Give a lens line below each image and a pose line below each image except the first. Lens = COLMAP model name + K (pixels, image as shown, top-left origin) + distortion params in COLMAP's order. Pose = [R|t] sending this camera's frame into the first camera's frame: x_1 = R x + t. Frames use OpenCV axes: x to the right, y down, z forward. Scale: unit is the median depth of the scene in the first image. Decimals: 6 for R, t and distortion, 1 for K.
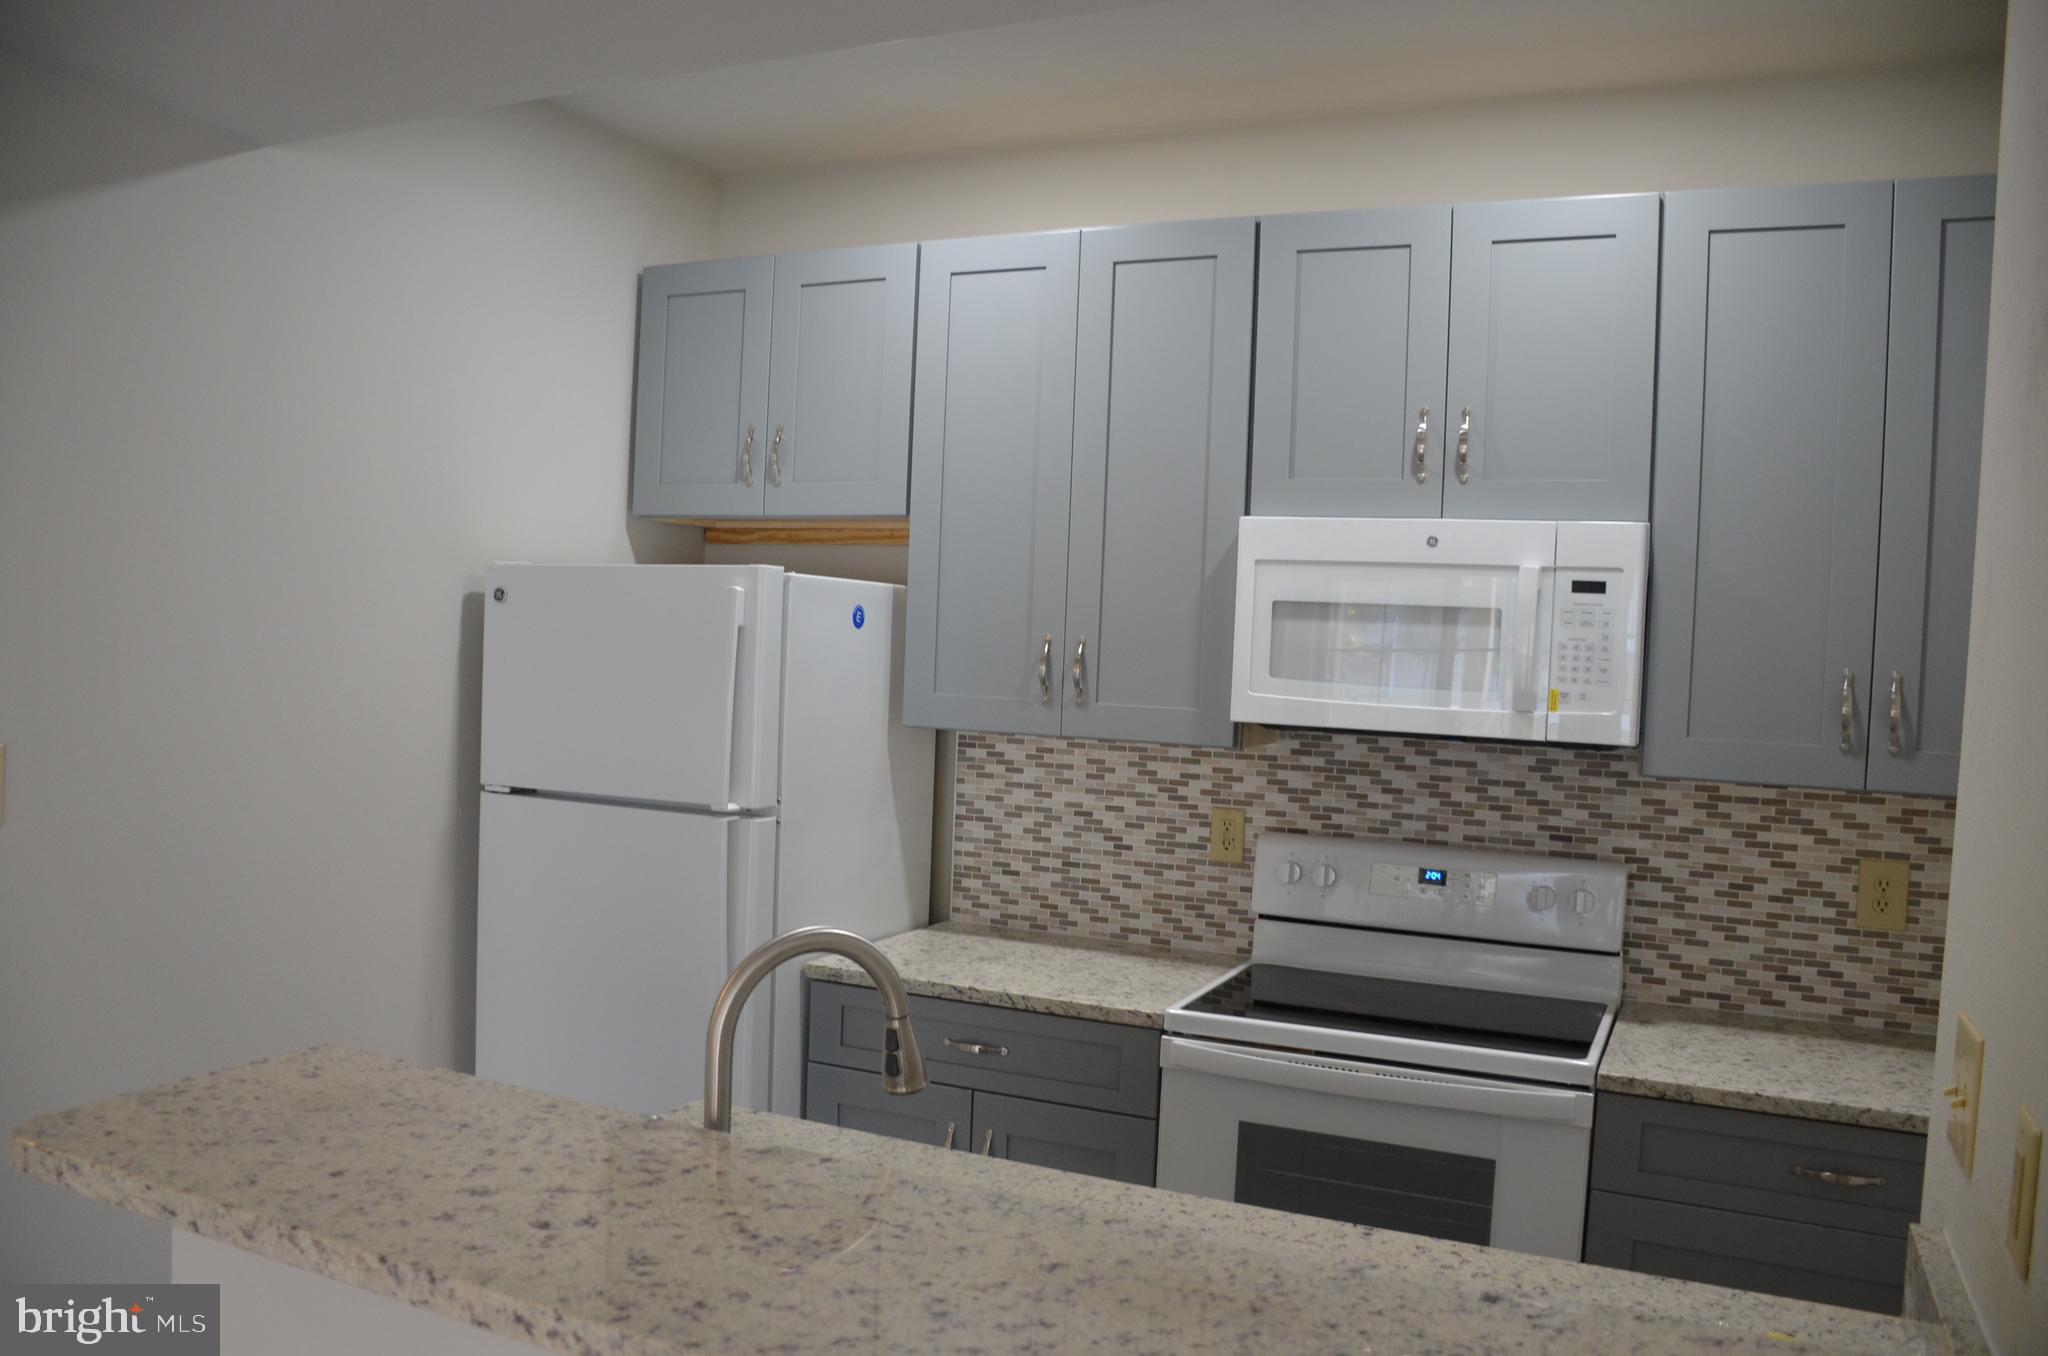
lens RADIAL K [[1583.3, 0, 1017.0], [0, 1583.3, 698.6], [0, 0, 1]] dist [-0.150164, 0.095360]
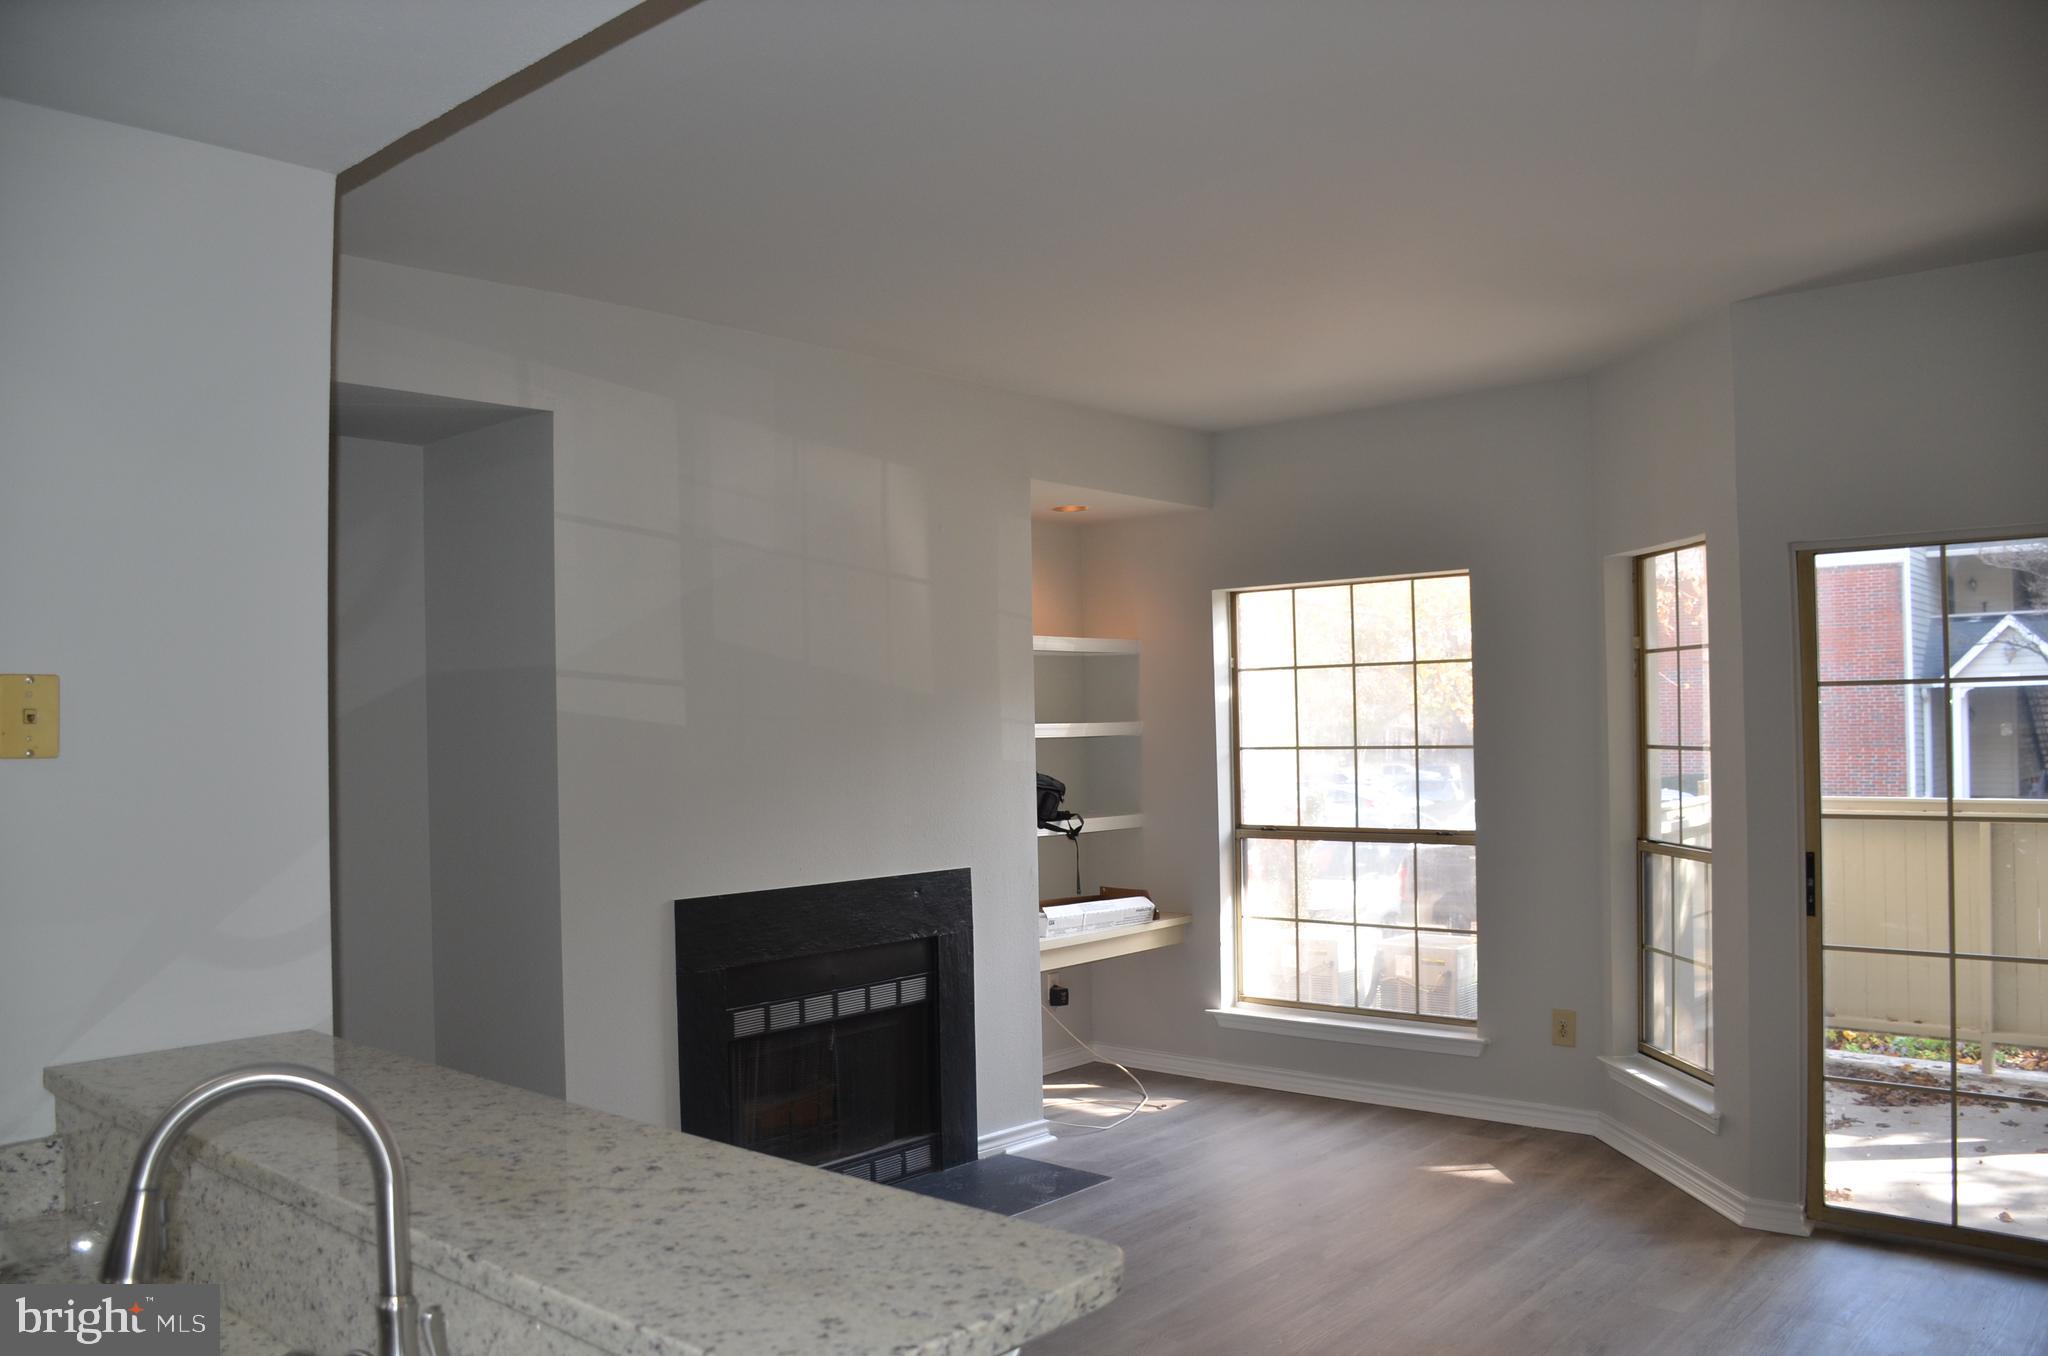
lens RADIAL K [[1583.3, 0, 1016.1], [0, 1583.3, 691.3], [0, 0, 1]] dist [-0.150164, 0.095360]
pose [[-0.960580, -0.019789, 0.277298, -0.364308], [-0.013940, 0.999637, 0.023047, -0.039246], [-0.277654, 0.018273, -0.960507, 0.821336]]
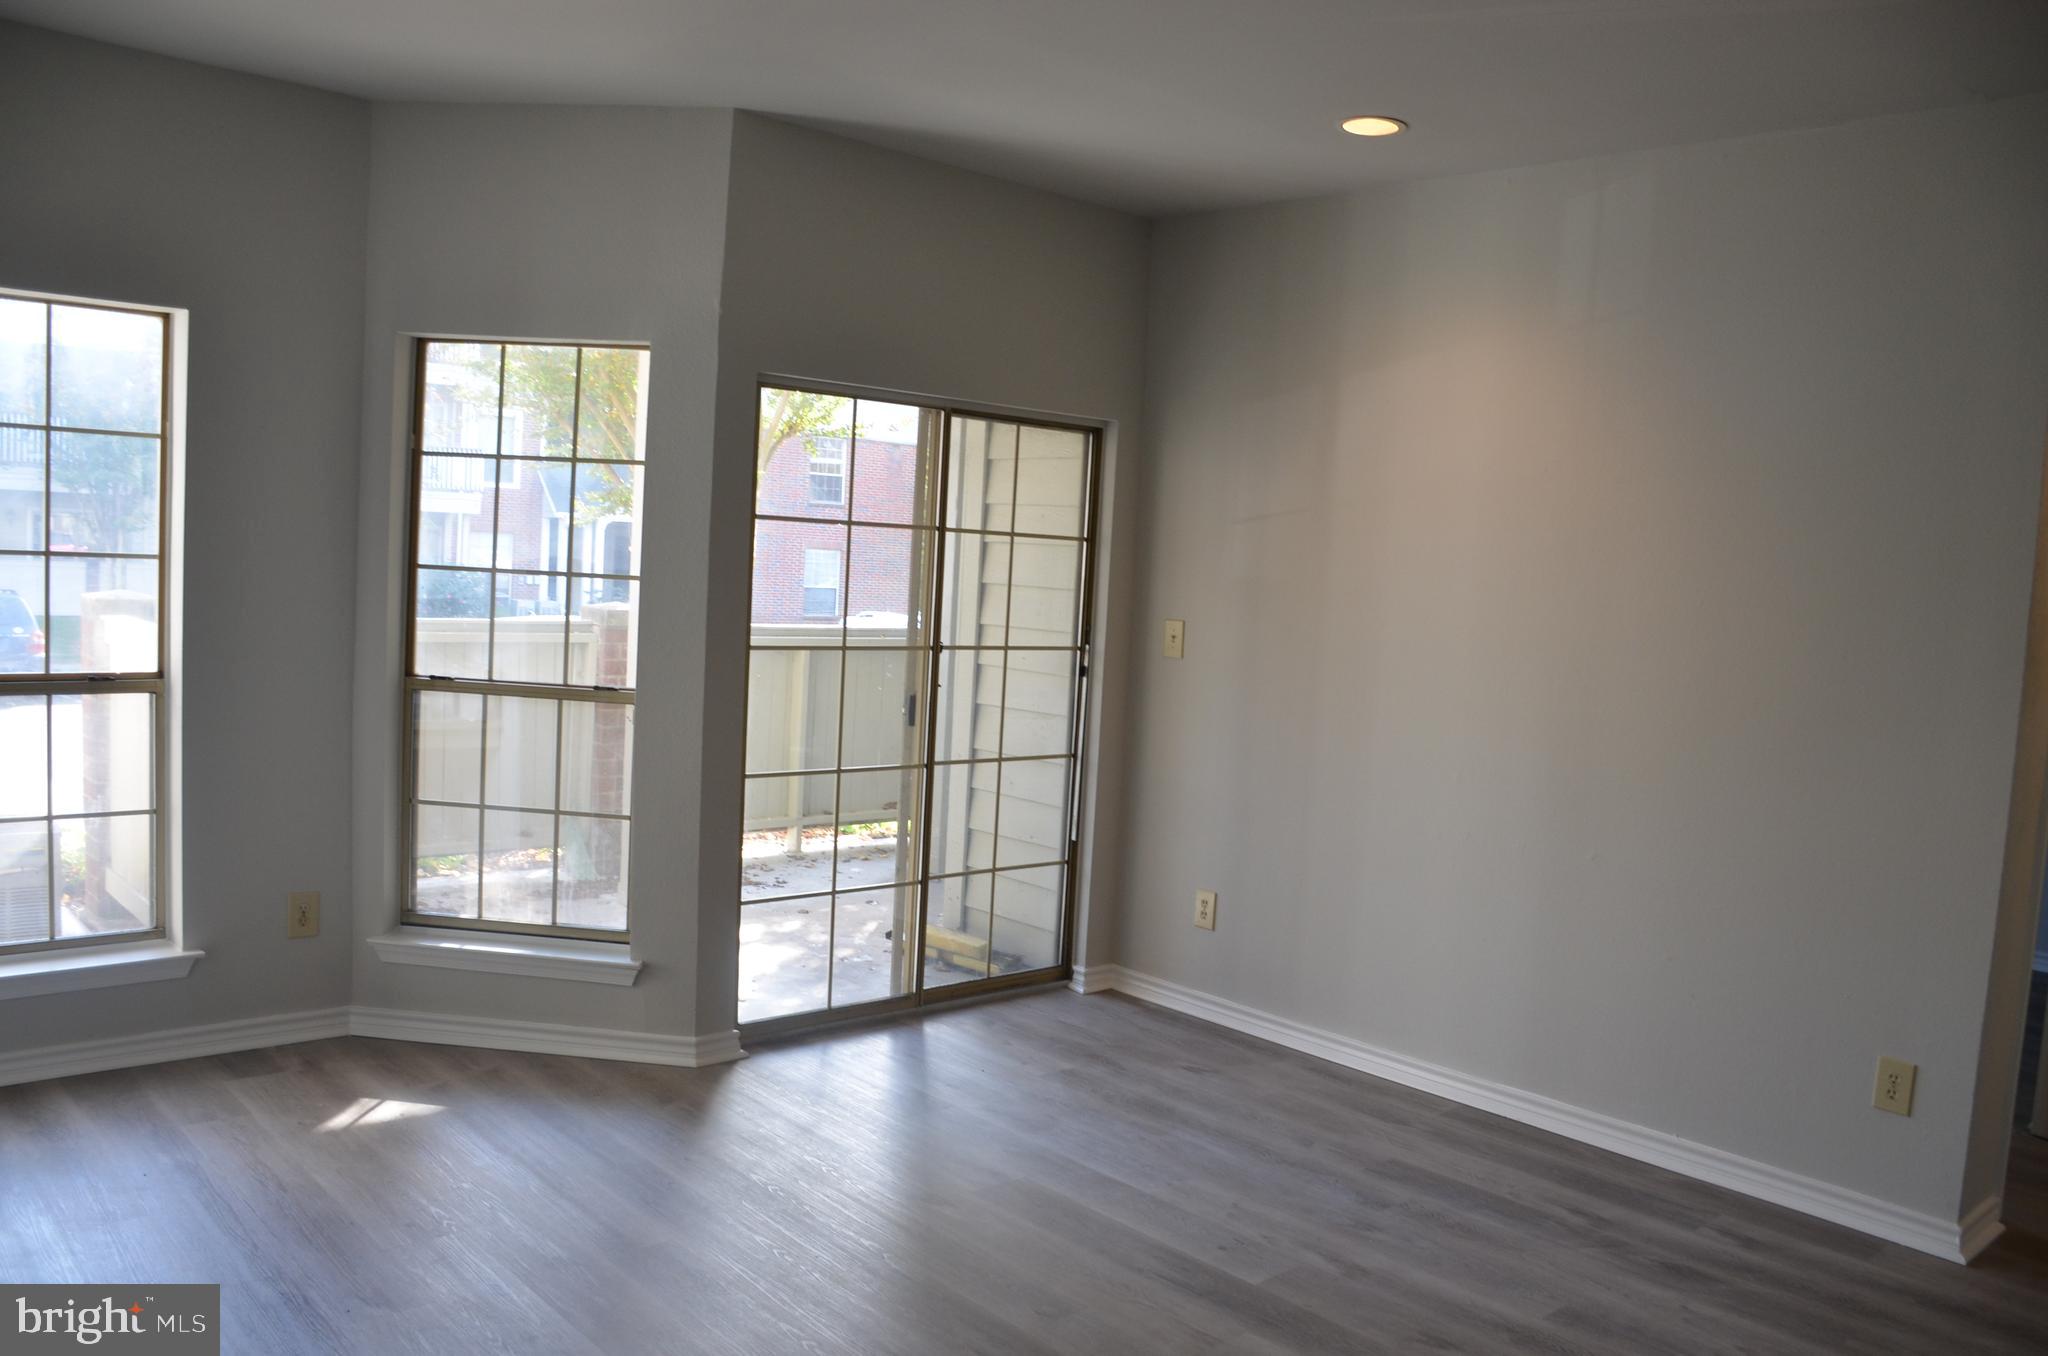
lens RADIAL K [[1583.3, 0, 1008.8], [0, 1583.3, 691.1], [0, 0, 1]] dist [-0.150164, 0.095360]
pose [[-0.383343, 0.013998, -0.923500, 0.586787], [-0.103531, 0.992932, 0.058026, 0.028480], [0.917785, 0.117855, -0.379184, 0.036365]]
